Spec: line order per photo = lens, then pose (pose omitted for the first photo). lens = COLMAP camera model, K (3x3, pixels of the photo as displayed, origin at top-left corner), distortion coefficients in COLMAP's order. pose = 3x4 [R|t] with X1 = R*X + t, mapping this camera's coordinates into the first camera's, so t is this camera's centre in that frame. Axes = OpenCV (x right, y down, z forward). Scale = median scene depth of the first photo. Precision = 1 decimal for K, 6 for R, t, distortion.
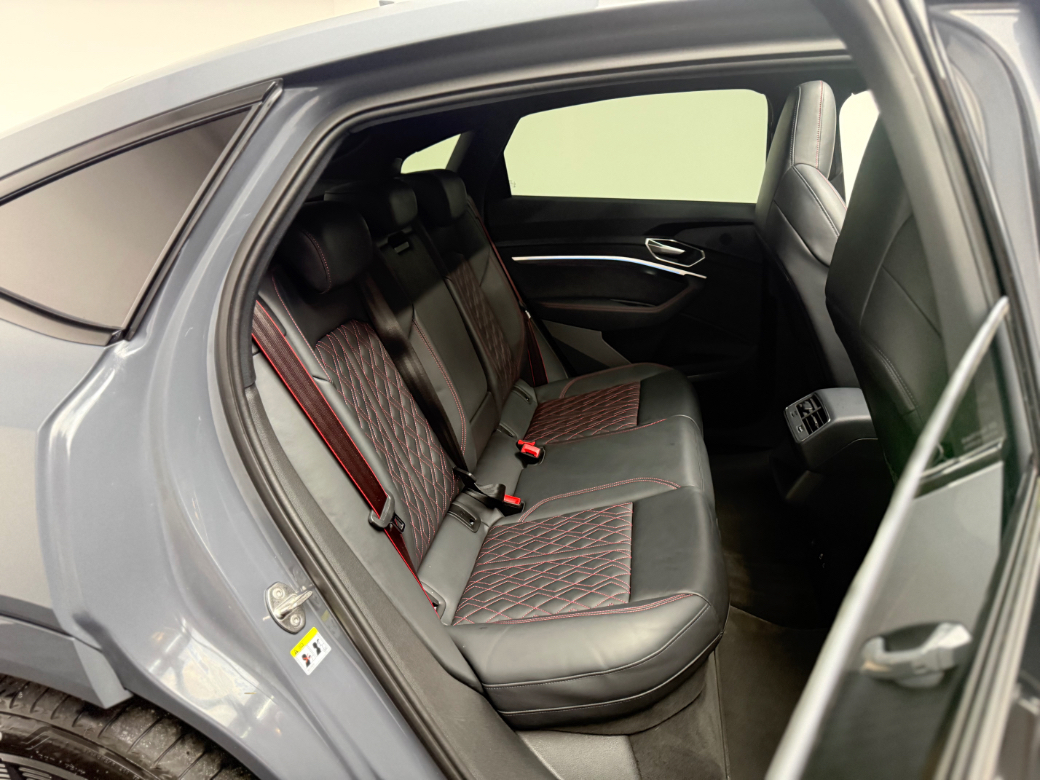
lens RADIAL K [[731.7, 0, 520.4], [0, 731.7, 390.4], [0, 0, 1]] dist [0.034476, -0.028344]
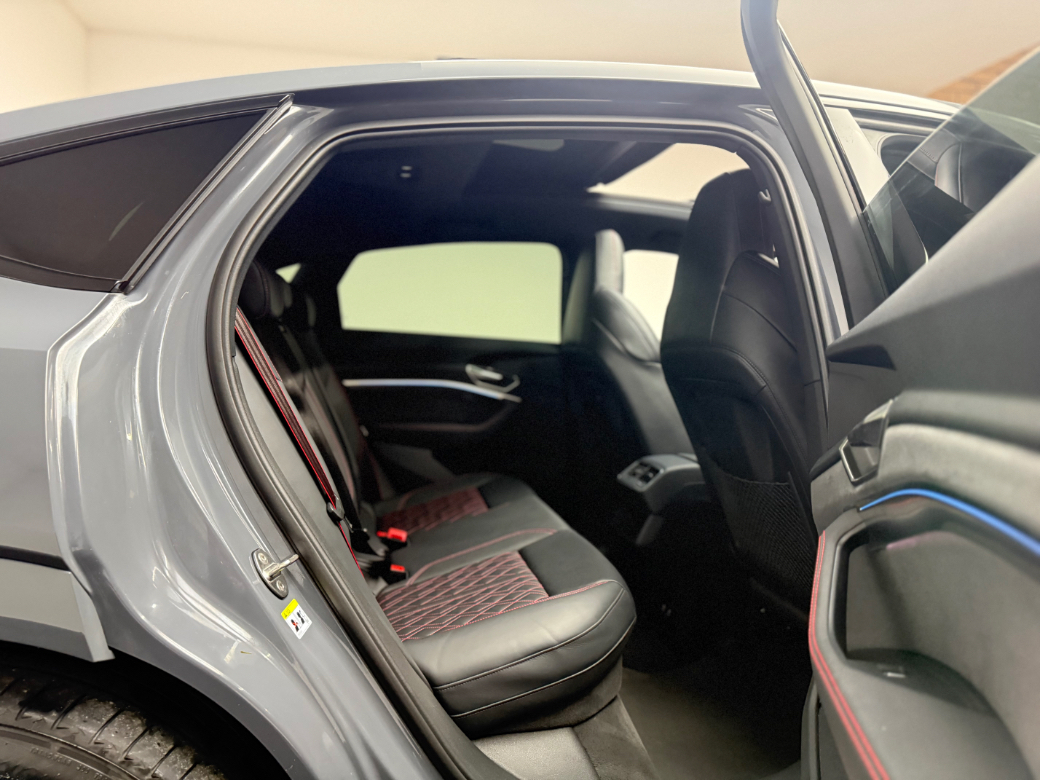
lens RADIAL K [[731.7, 0, 519.1], [0, 731.7, 390.1], [0, 0, 1]] dist [0.034476, -0.028344]
pose [[0.935247, 0.016085, 0.353631, -0.359679], [0.092064, 0.953540, -0.286853, 0.373626], [-0.341816, 0.300836, 0.890314, -0.043270]]
